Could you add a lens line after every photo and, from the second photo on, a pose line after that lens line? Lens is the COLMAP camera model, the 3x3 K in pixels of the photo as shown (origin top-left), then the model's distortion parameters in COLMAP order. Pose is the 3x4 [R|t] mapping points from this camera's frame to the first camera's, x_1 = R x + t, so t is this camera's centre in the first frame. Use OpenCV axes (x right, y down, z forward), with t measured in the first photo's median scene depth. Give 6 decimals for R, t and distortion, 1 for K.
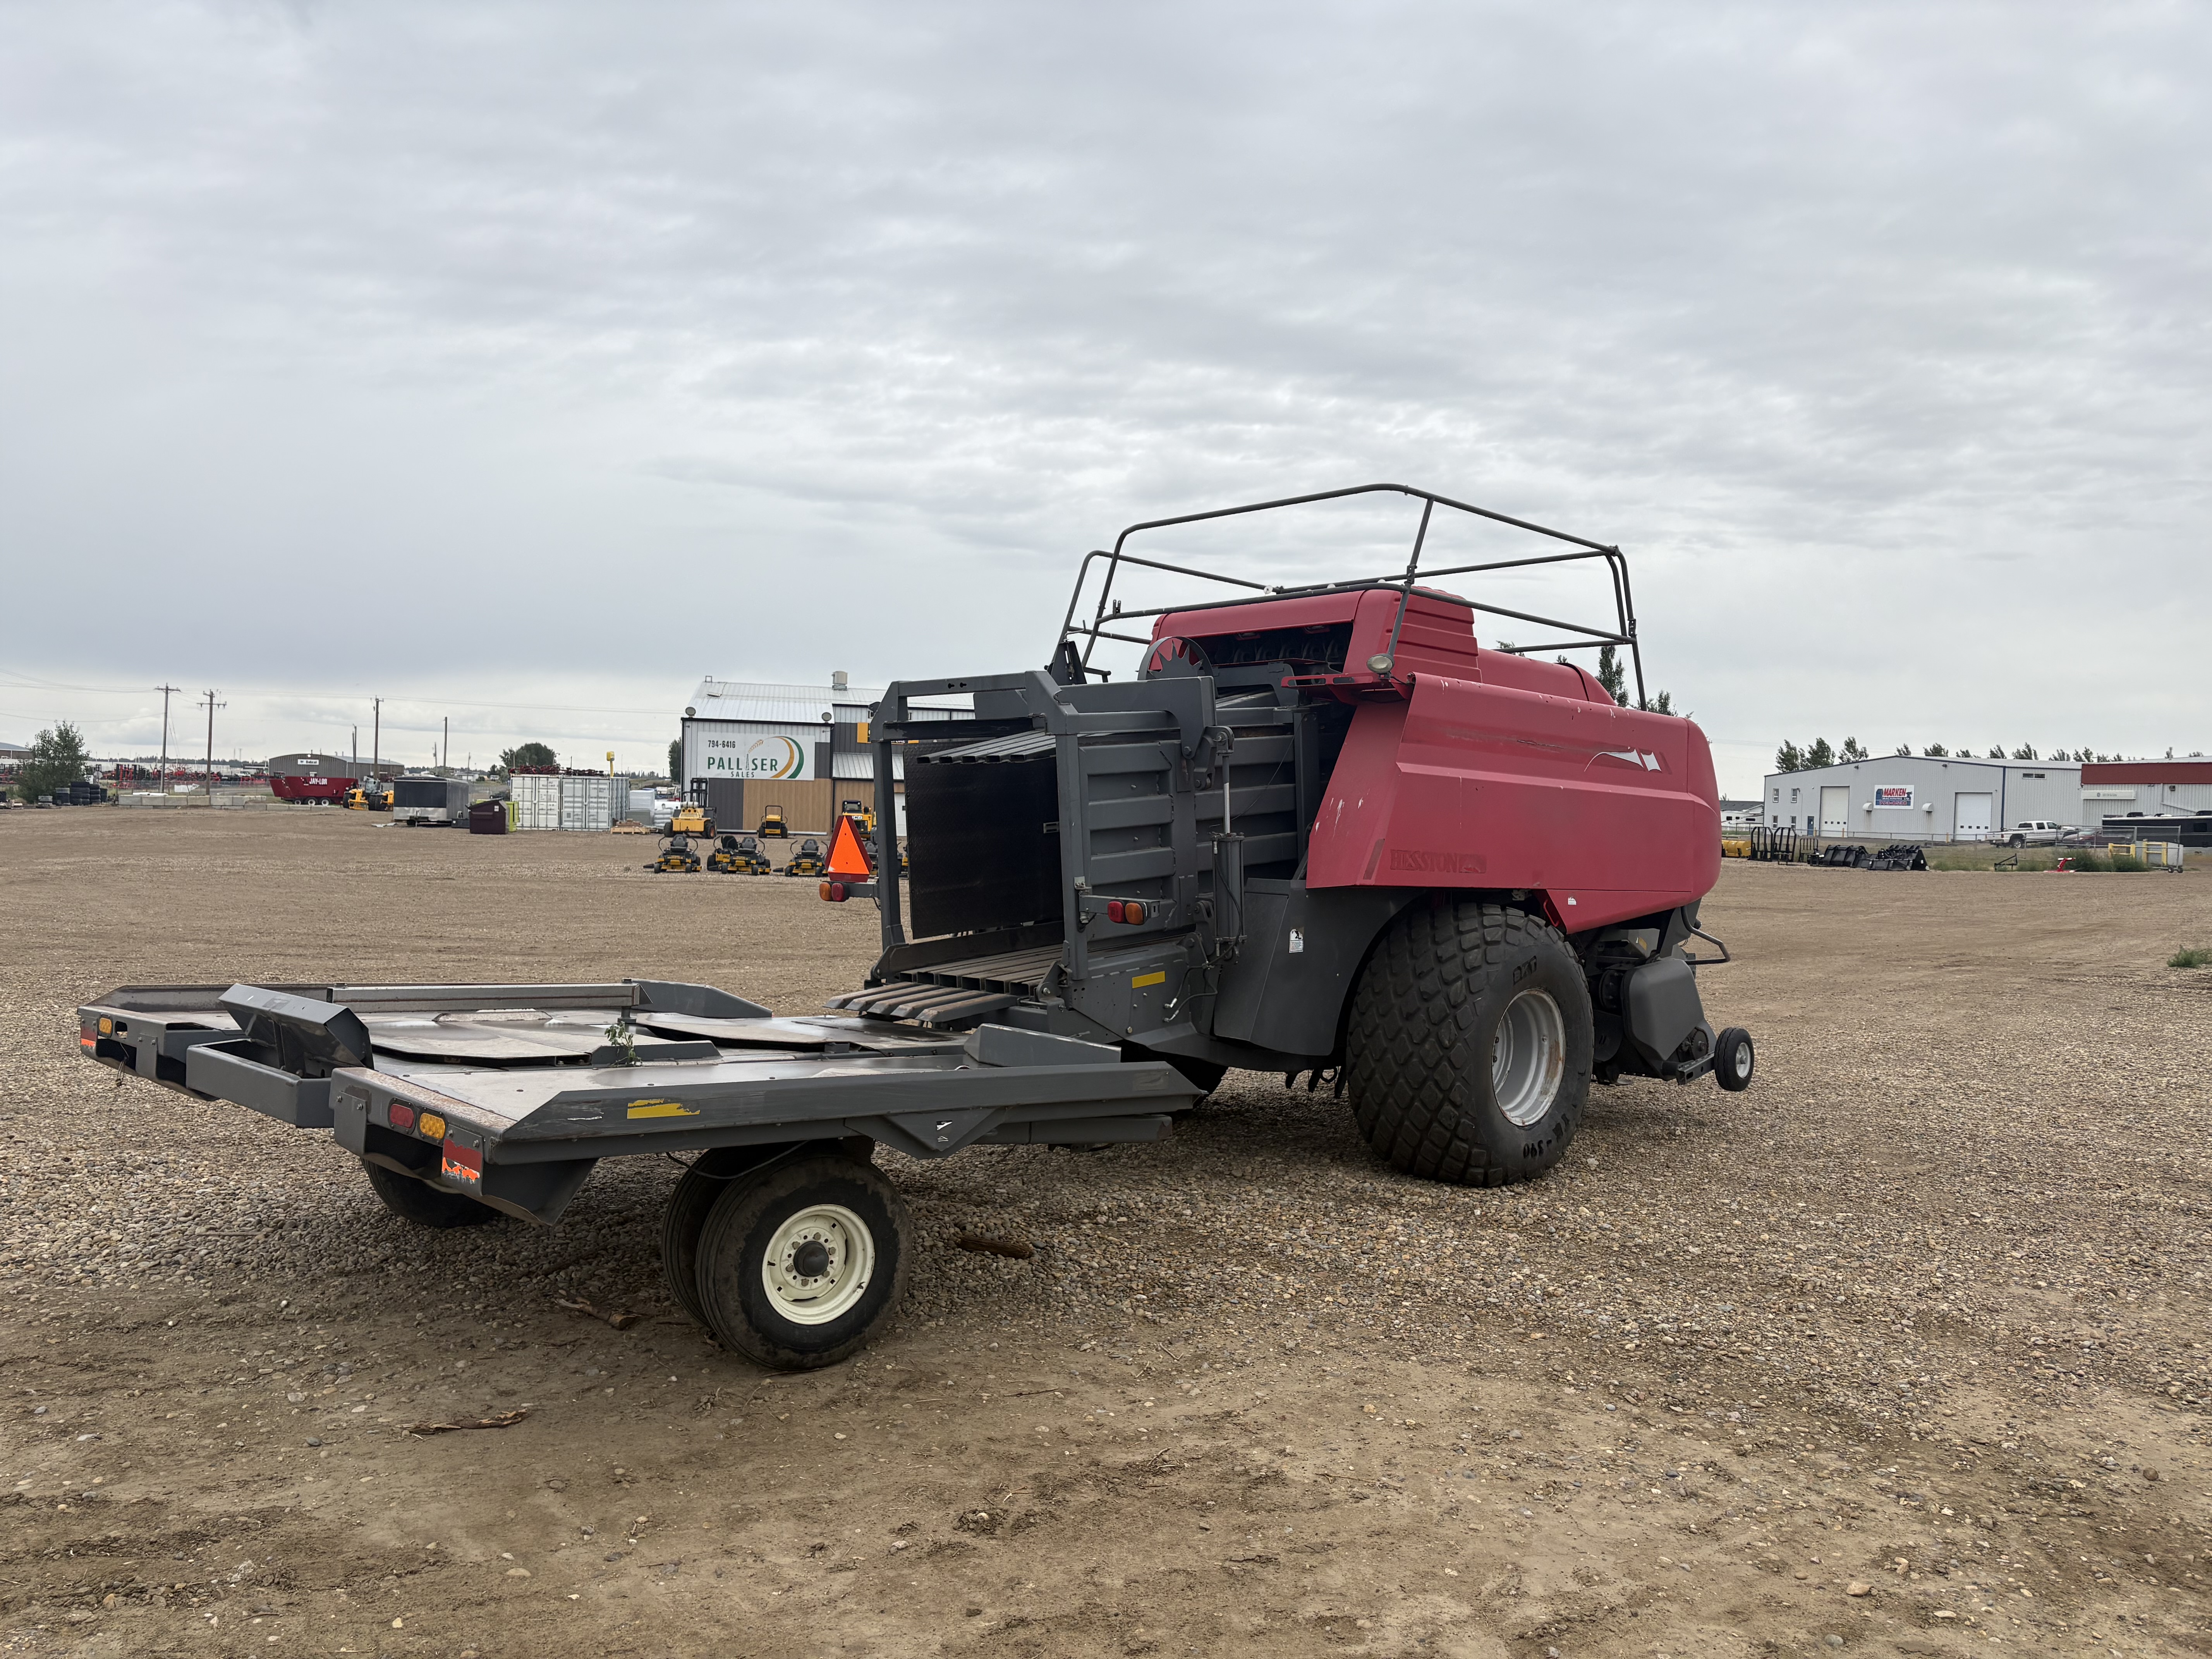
lens RADIAL K [[1669.5, 0, 1118.0], [0, 1669.5, 836.6], [0, 0, 1]] dist [0.098423, -0.118375]
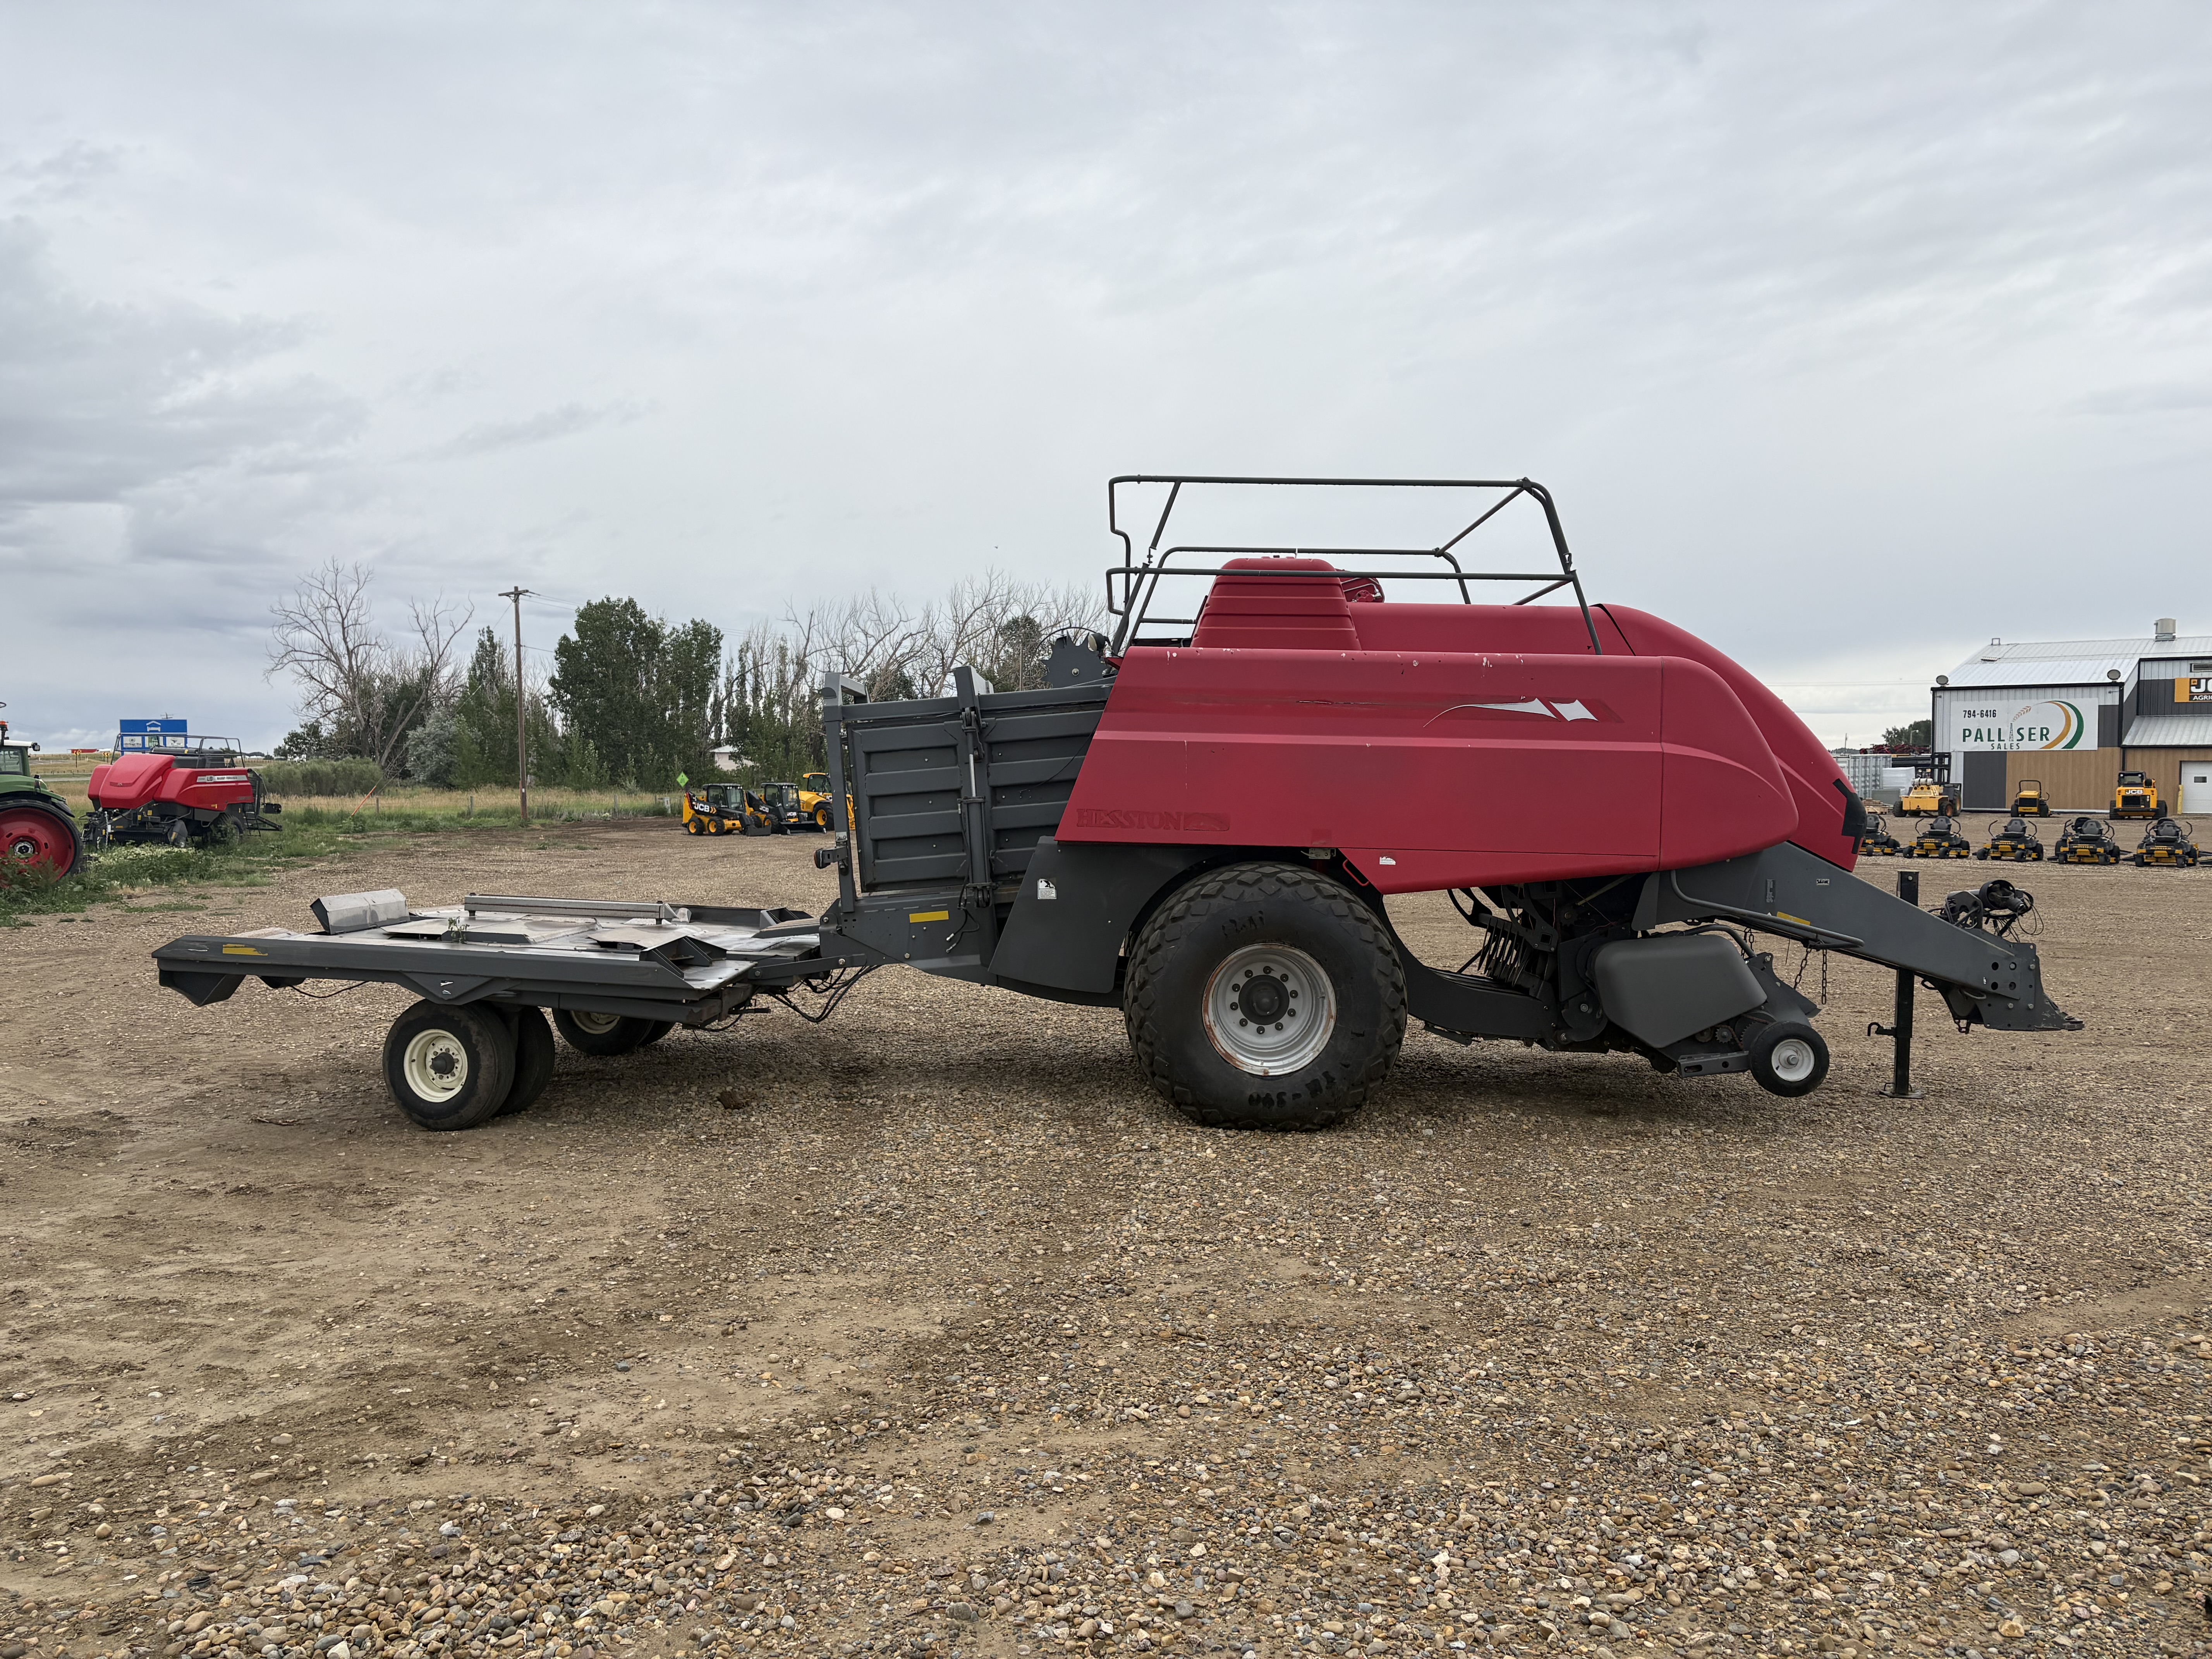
lens RADIAL K [[1673.0, 0, 1106.0], [0, 1673.0, 829.5], [0, 0, 1]] dist [0.080578, -0.122651]
pose [[0.686130, -0.002953, -0.727473, 0.301092], [0.006833, 0.999974, 0.002385, 0.005793], [0.727447, -0.006607, 0.686132, 0.074201]]
